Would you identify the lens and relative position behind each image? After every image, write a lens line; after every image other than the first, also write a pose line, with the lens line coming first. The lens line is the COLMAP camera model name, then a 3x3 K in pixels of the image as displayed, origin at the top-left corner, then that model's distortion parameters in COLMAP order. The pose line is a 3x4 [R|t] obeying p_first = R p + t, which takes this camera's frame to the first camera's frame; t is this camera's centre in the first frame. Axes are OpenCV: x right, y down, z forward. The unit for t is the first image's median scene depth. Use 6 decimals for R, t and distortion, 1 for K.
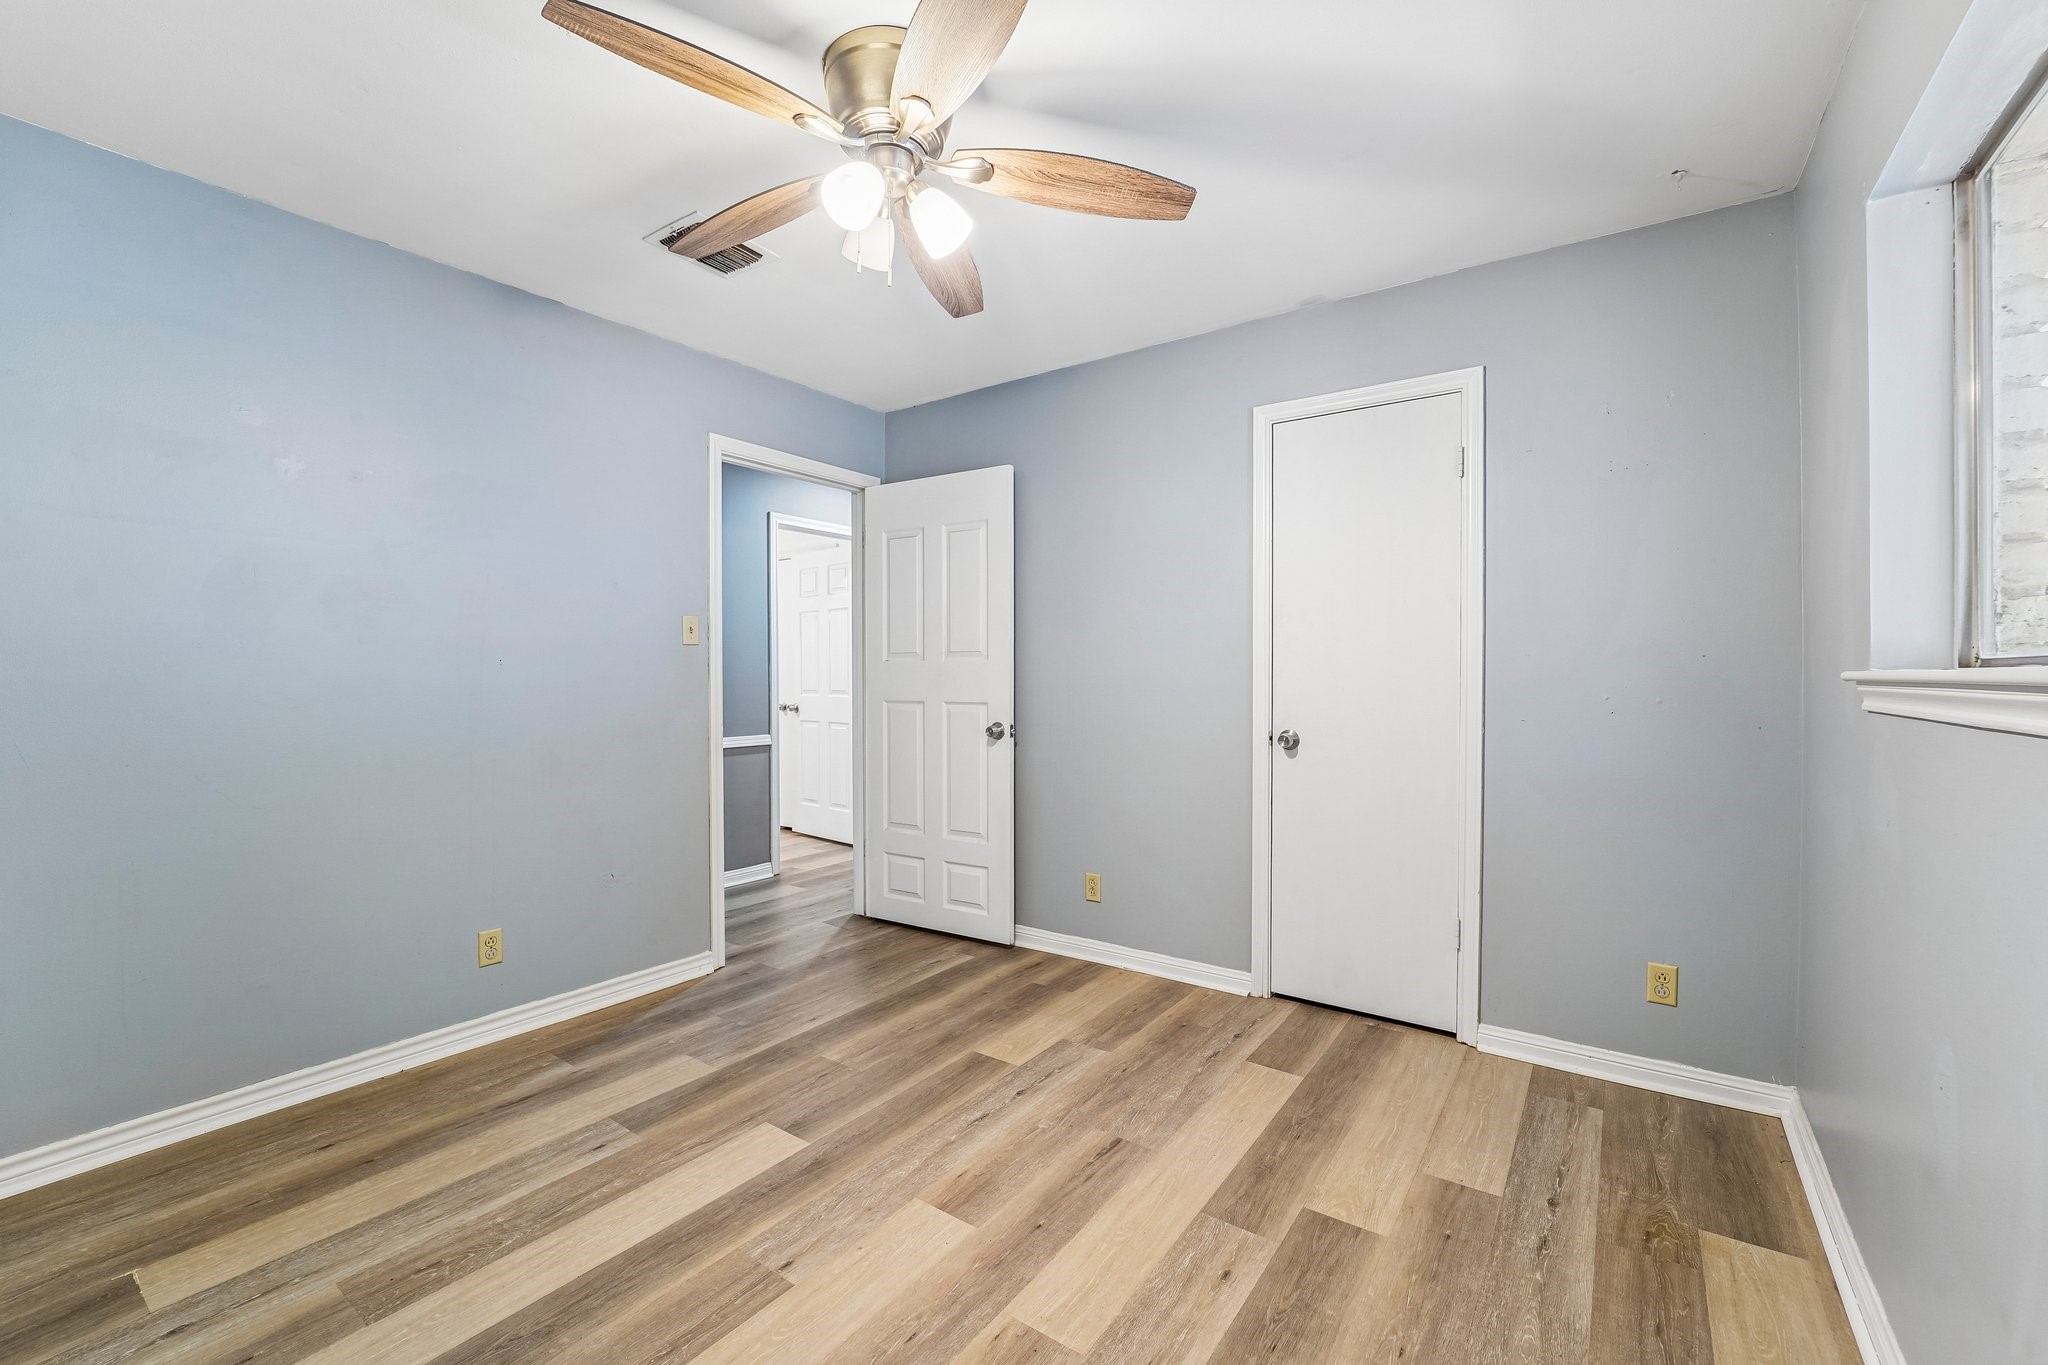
lens RADIAL K [[835.4, 0, 1023.1], [0, 835.4, 685.5], [0, 0, 1]] dist [-0.023859, -0.000676]
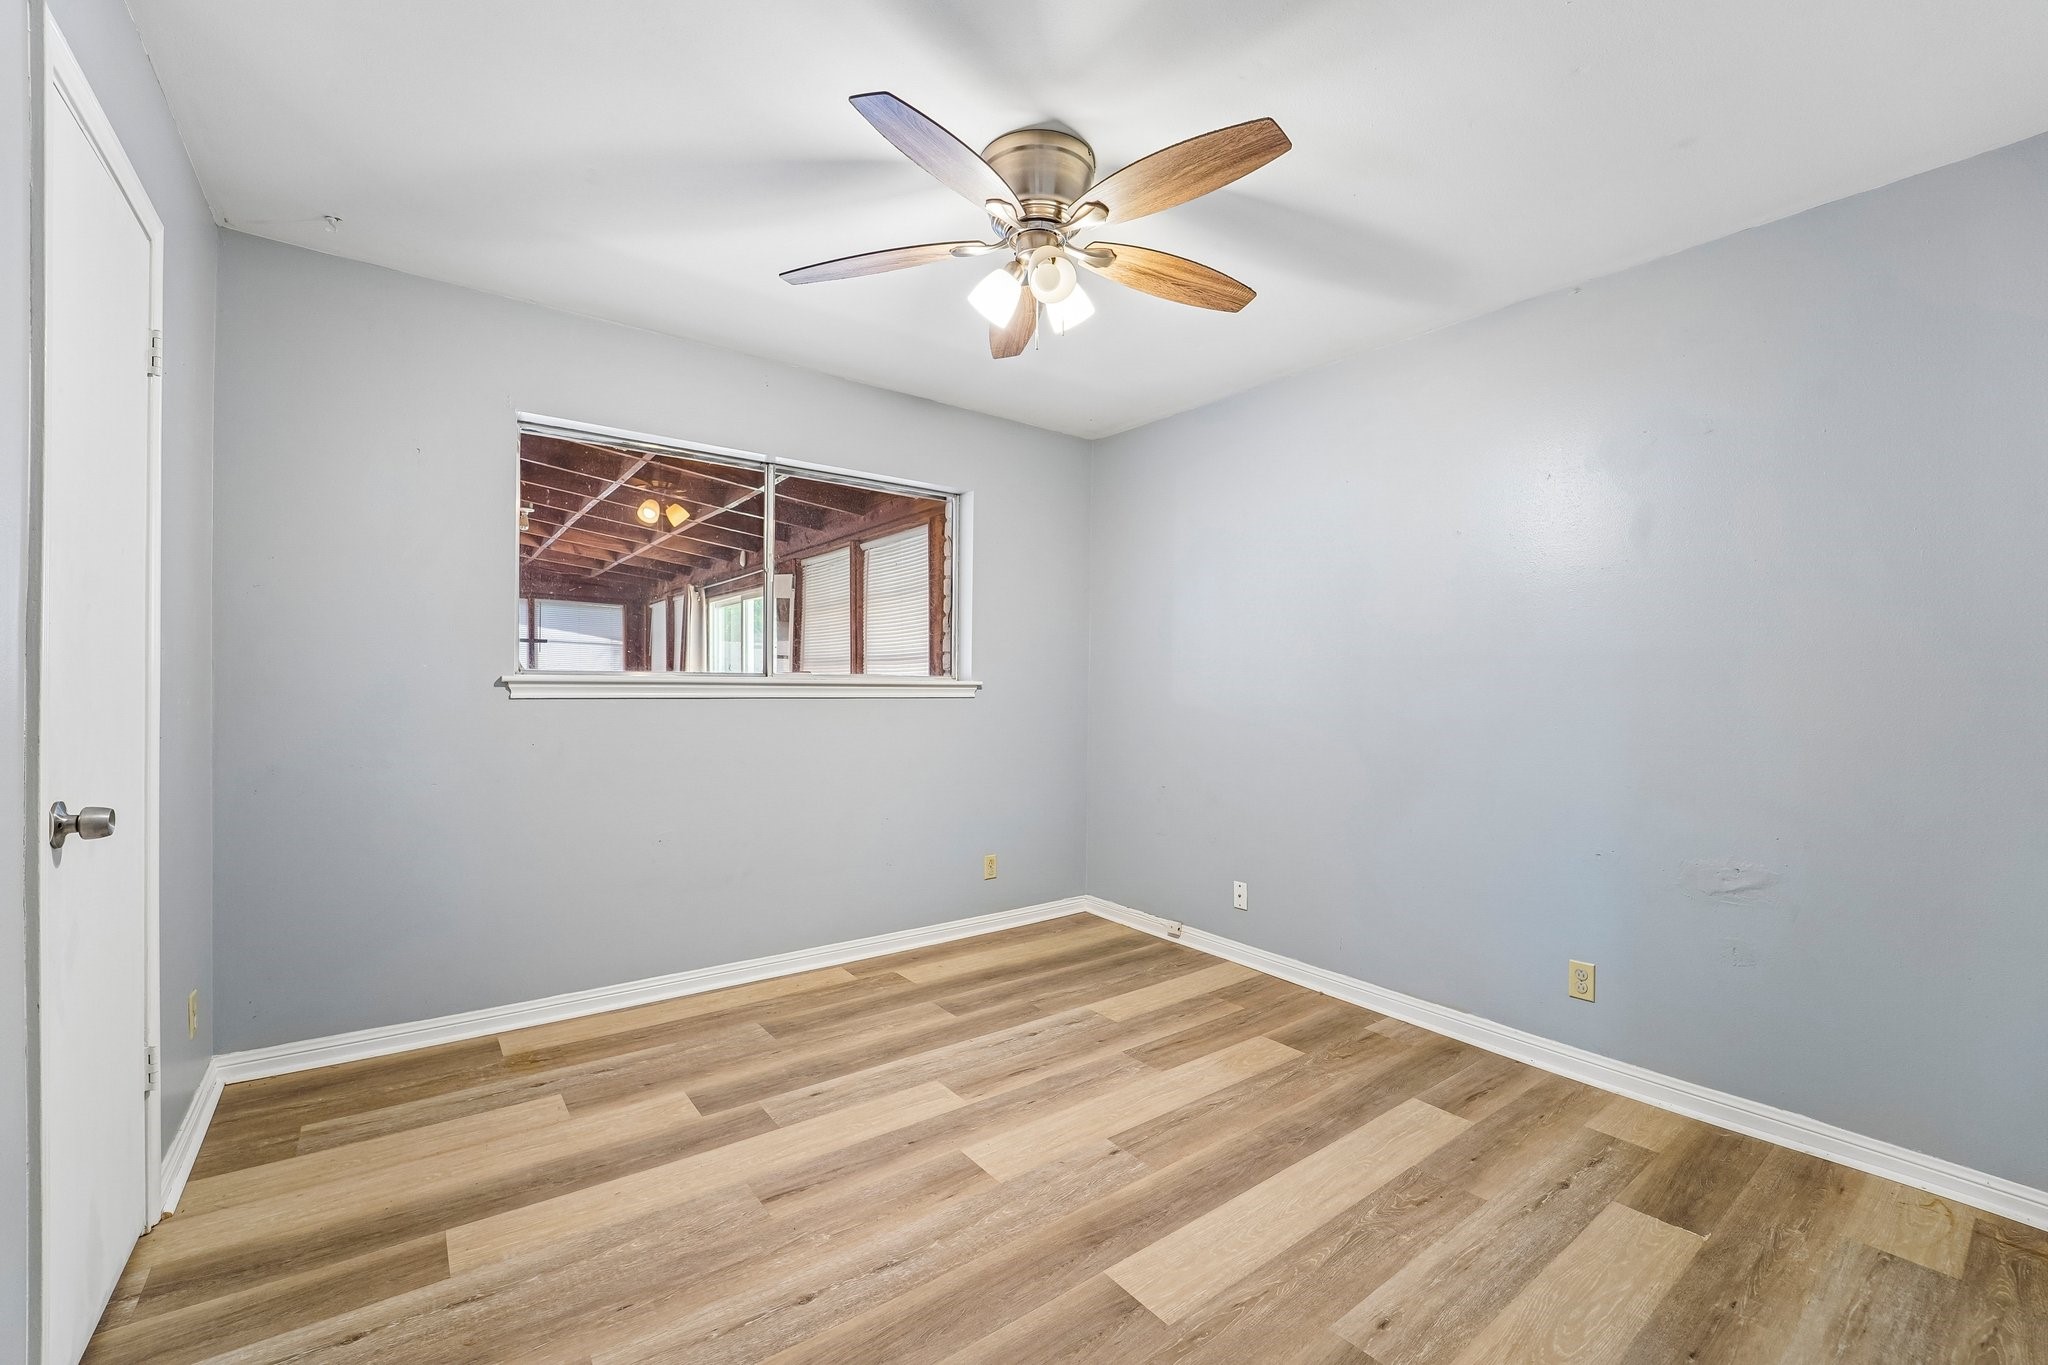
lens RADIAL K [[835.4, 0, 1023.1], [0, 835.4, 685.5], [0, 0, 1]] dist [-0.023859, -0.000676]
pose [[-0.956016, -0.013204, 0.293019, -0.457371], [-0.008280, 0.999803, 0.018038, -0.031785], [-0.293199, 0.014819, -0.955937, 1.990367]]
